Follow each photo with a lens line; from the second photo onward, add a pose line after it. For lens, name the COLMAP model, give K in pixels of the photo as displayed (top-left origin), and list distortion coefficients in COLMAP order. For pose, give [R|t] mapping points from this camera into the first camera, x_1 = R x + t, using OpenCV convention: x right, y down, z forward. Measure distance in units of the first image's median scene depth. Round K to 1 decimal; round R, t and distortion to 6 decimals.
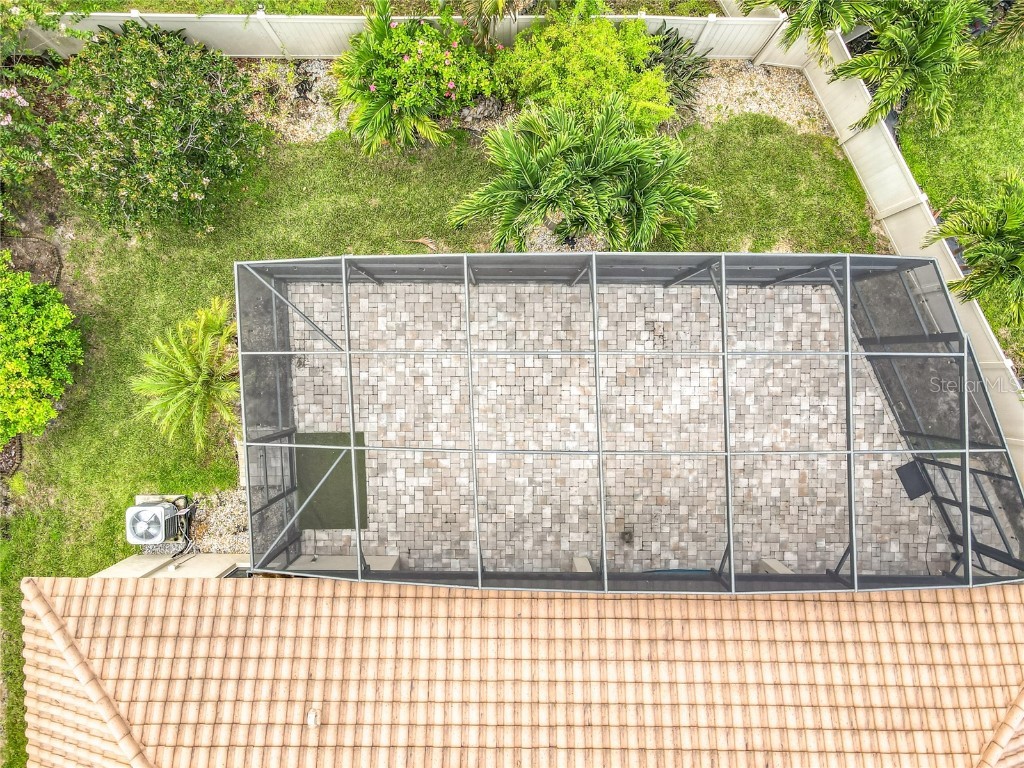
lens RADIAL K [[759.9, 0, 506.6], [0, 759.9, 403.9], [0, 0, 1]] dist [0.026727, 0.005552]
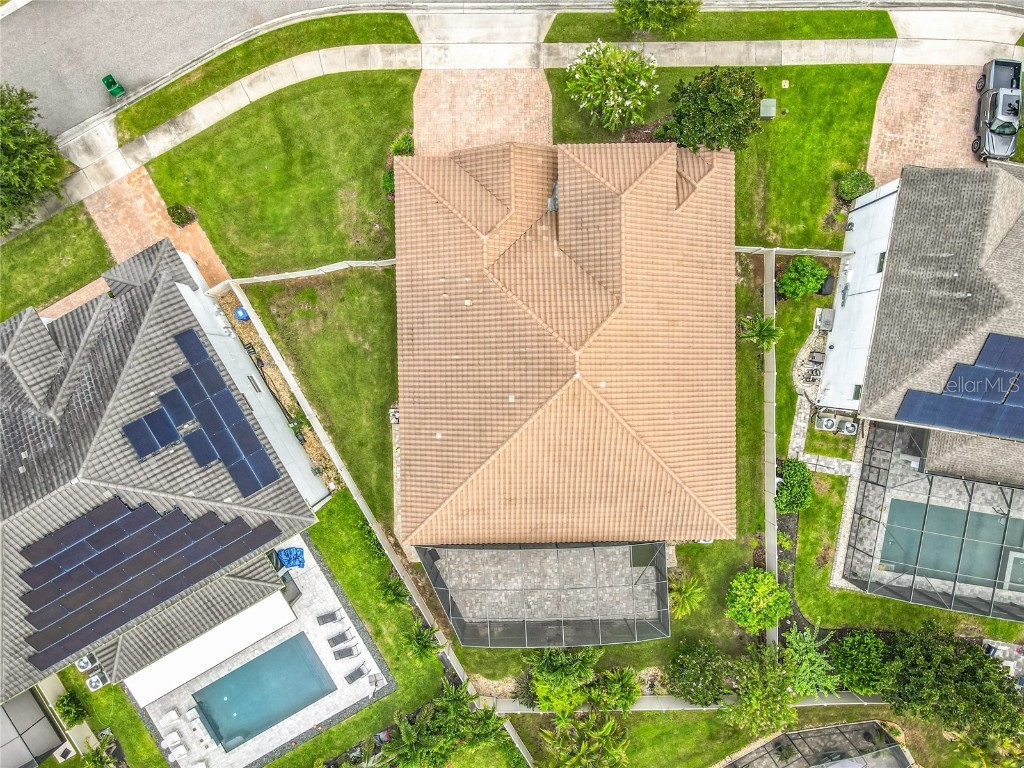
lens RADIAL K [[759.9, 0, 506.6], [0, 759.9, 403.9], [0, 0, 1]] dist [0.026727, 0.005552]
pose [[-0.999750, 0.019602, -0.010792, 0.290201], [-0.018554, -0.995777, -0.089908, 0.906327], [-0.012509, -0.089685, 0.995892, -1.748454]]
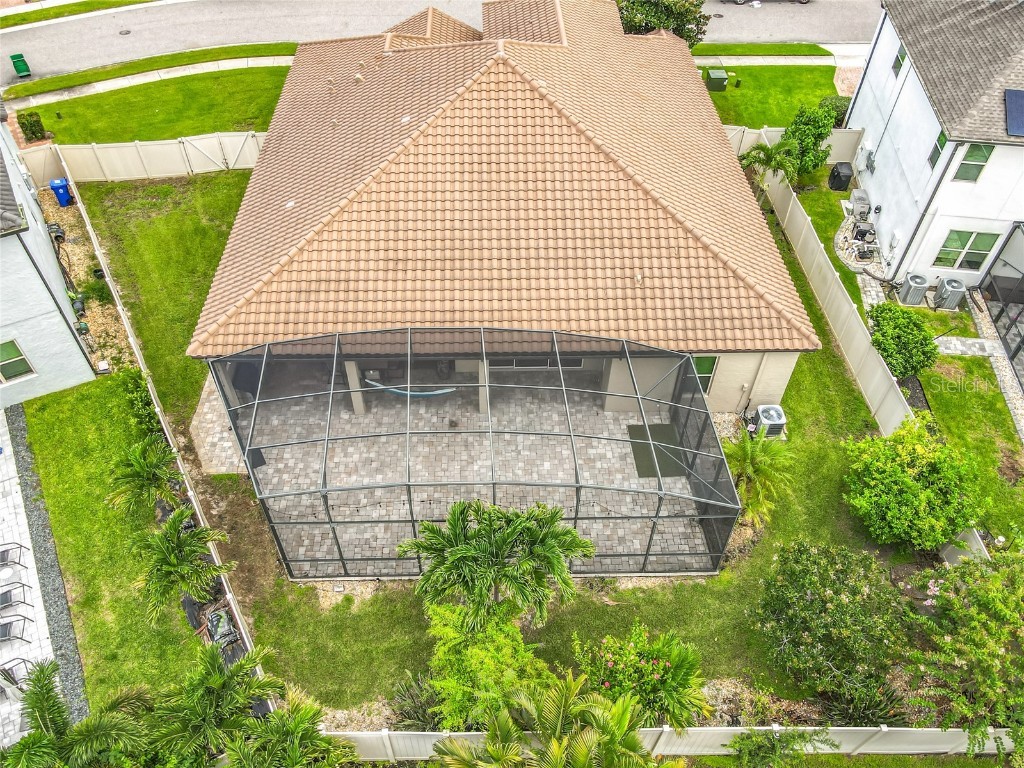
lens RADIAL K [[759.9, 0, 506.6], [0, 759.9, 403.9], [0, 0, 1]] dist [0.026727, 0.005552]
pose [[-0.999483, 0.020035, -0.025163, 0.092850], [-0.031492, -0.768624, 0.638925, -0.769618], [-0.006540, 0.639387, 0.768857, -0.176591]]
